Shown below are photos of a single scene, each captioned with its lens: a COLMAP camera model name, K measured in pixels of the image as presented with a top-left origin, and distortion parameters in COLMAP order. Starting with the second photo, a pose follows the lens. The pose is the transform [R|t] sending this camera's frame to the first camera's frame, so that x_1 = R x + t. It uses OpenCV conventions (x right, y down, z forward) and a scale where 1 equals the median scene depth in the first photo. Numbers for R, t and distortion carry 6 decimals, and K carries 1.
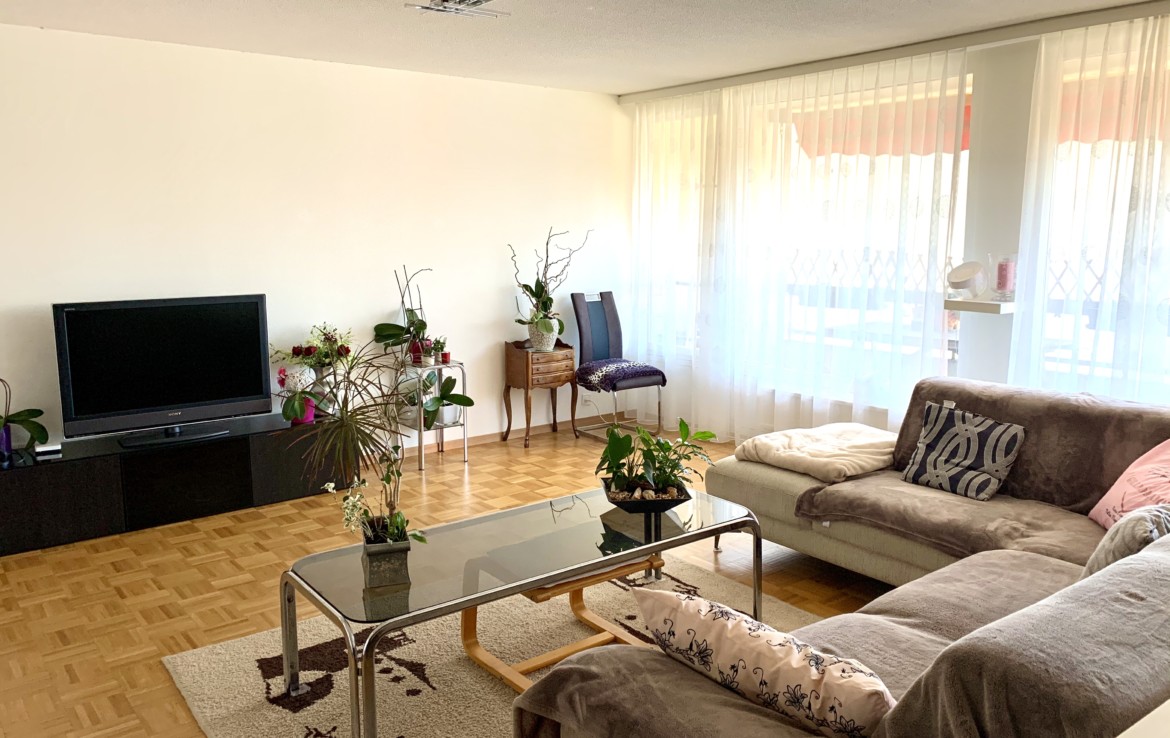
lens RADIAL K [[885.9, 0, 585.0], [0, 885.9, 369.0], [0, 0, 1]] dist [-0.001668, -0.000889]
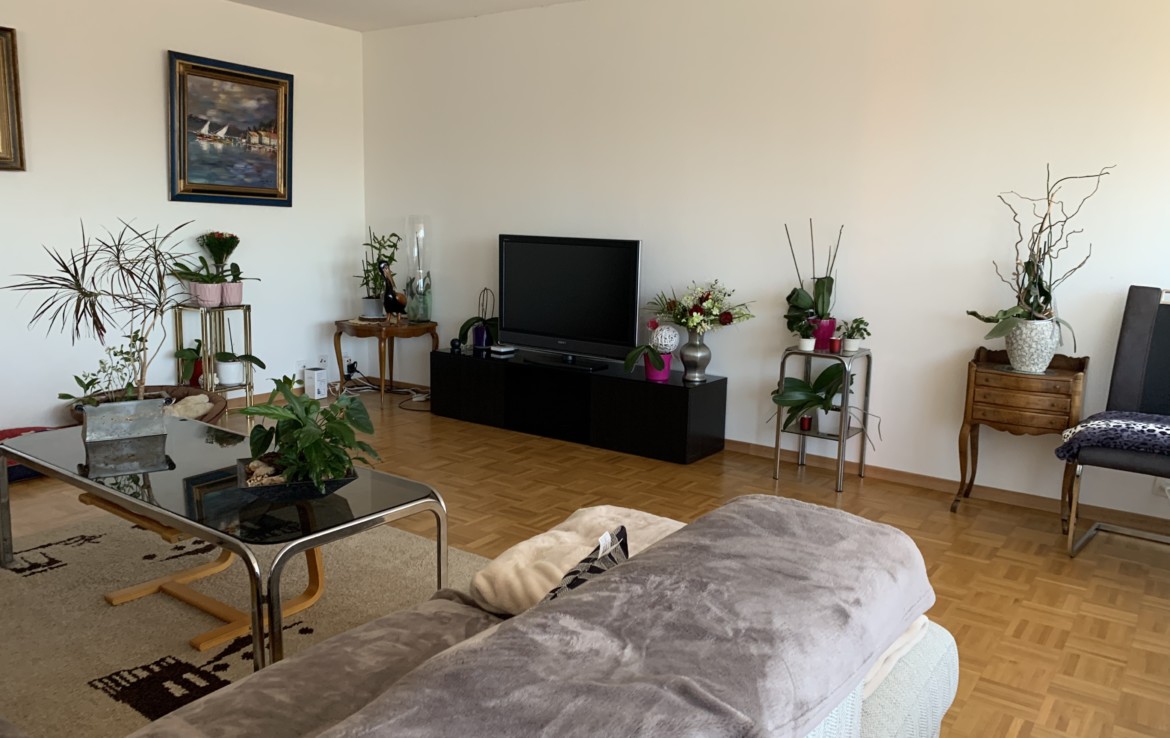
lens RADIAL K [[842.6, 0, 585.0], [0, 842.6, 369.0], [0, 0, 1]] dist [0.000415, -0.000400]
pose [[0.296431, 0.174214, -0.939031, 0.511459], [-0.184672, 0.975122, 0.122613, -0.048463], [0.937030, 0.137066, 0.321228, 0.651410]]
